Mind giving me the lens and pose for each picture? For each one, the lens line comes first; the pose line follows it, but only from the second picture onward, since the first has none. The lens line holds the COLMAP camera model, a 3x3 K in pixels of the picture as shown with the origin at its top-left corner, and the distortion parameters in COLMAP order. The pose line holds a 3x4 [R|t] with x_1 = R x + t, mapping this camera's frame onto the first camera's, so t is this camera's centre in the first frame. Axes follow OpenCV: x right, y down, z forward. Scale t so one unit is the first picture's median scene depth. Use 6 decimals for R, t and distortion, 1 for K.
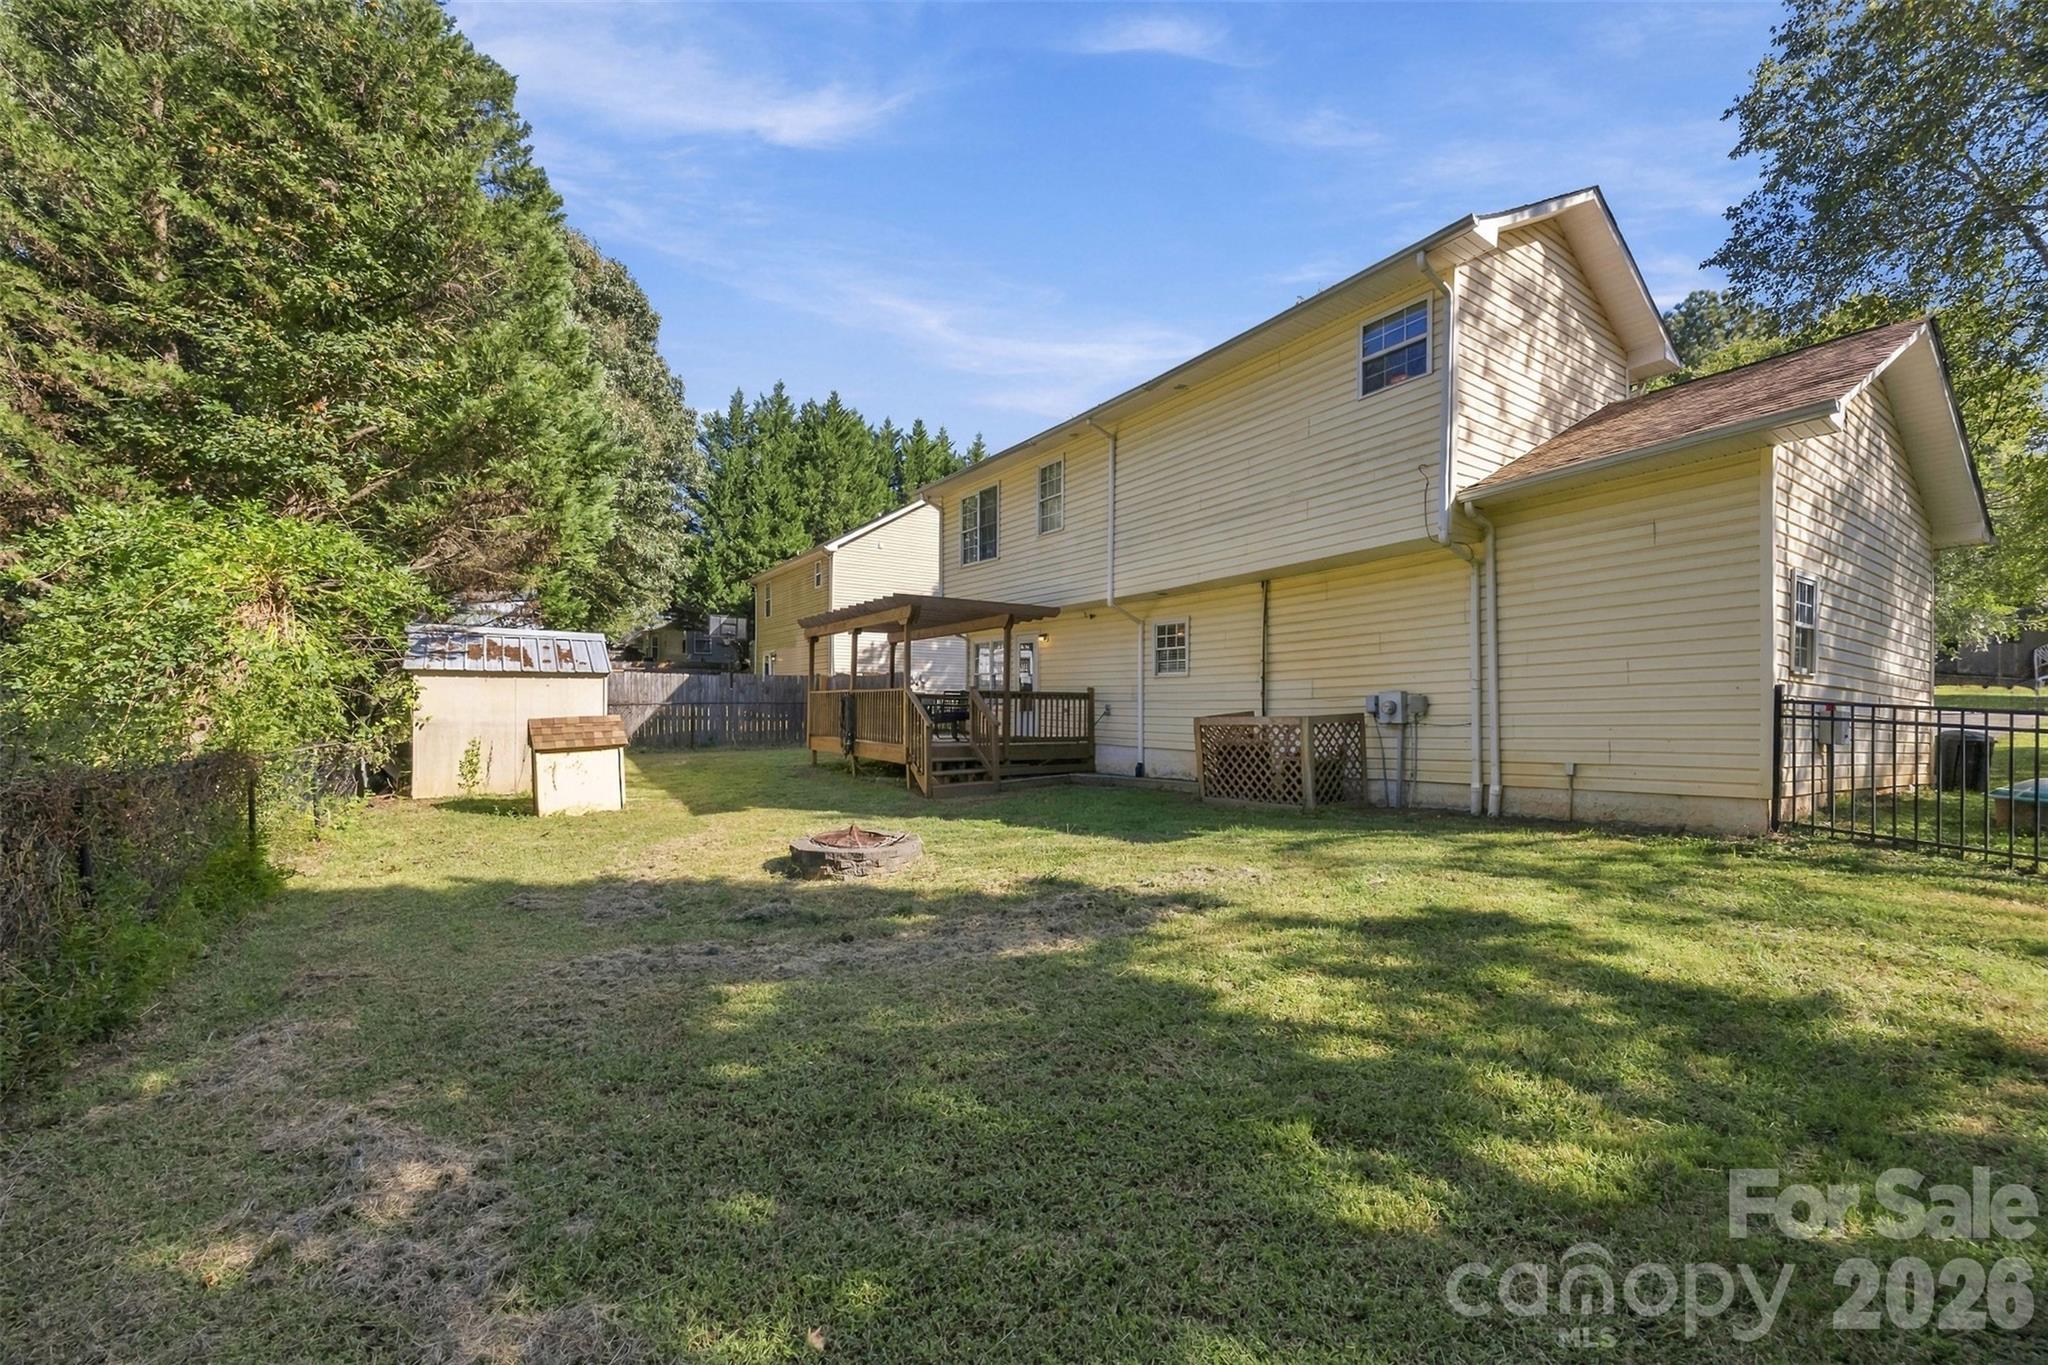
lens RADIAL K [[841.1, 0, 1023.9], [0, 841.1, 718.2], [0, 0, 1]] dist [-0.032971, -0.000025]
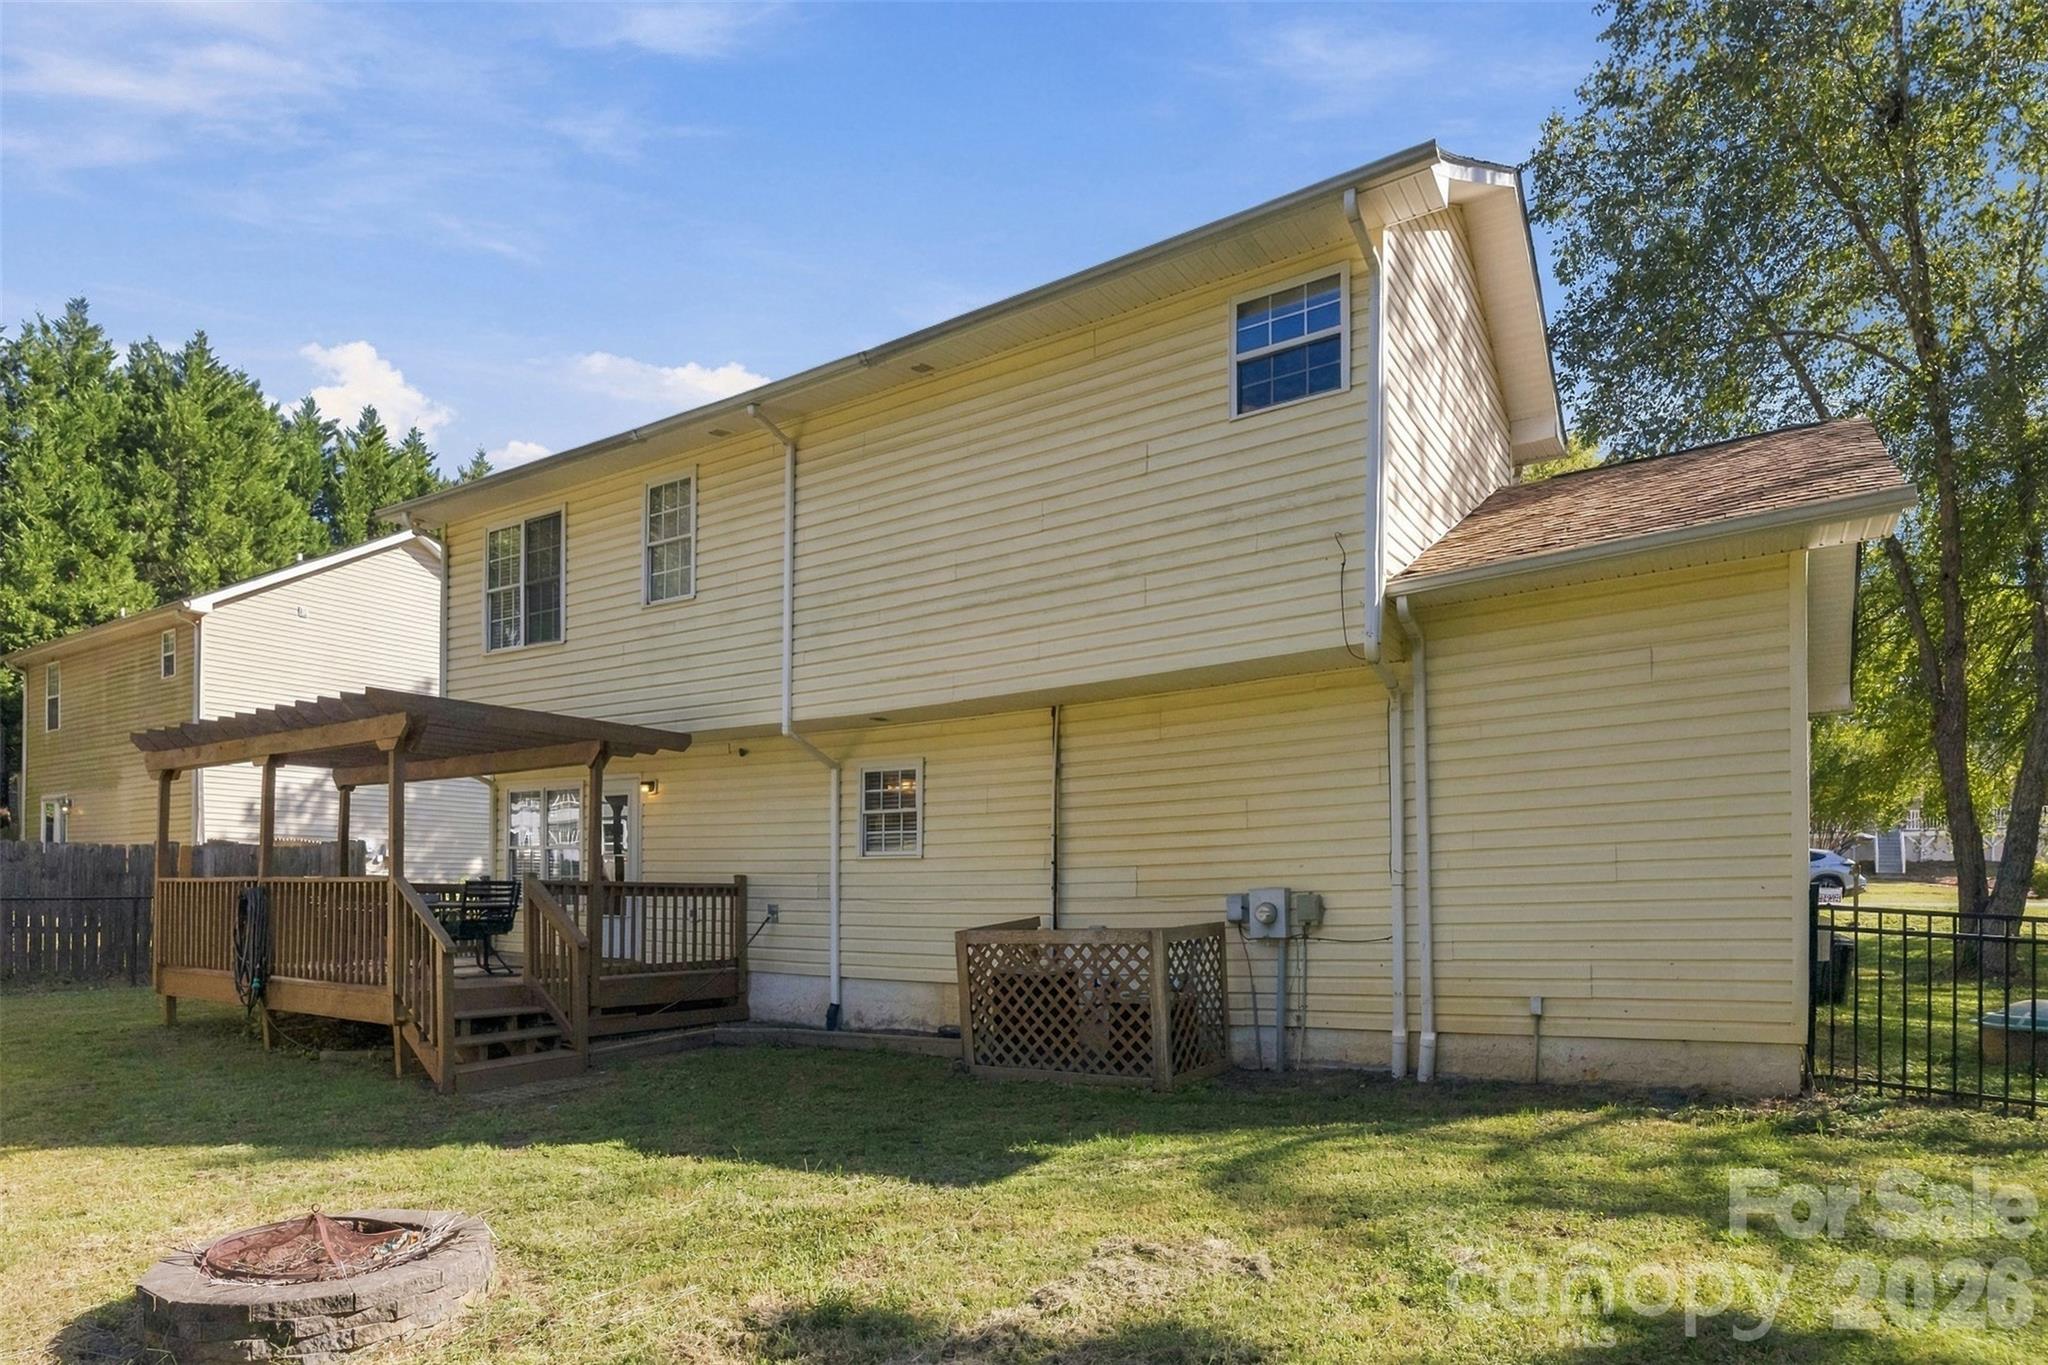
lens RADIAL K [[1167.0, 0, 1023.3], [0, 1167.0, 899.3], [0, 0, 1]] dist [-0.019078, -0.000107]
pose [[0.918513, -0.002567, 0.395382, -0.066033], [0.005507, 0.999965, -0.006300, -0.014840], [-0.395352, 0.007964, 0.918495, 0.203089]]
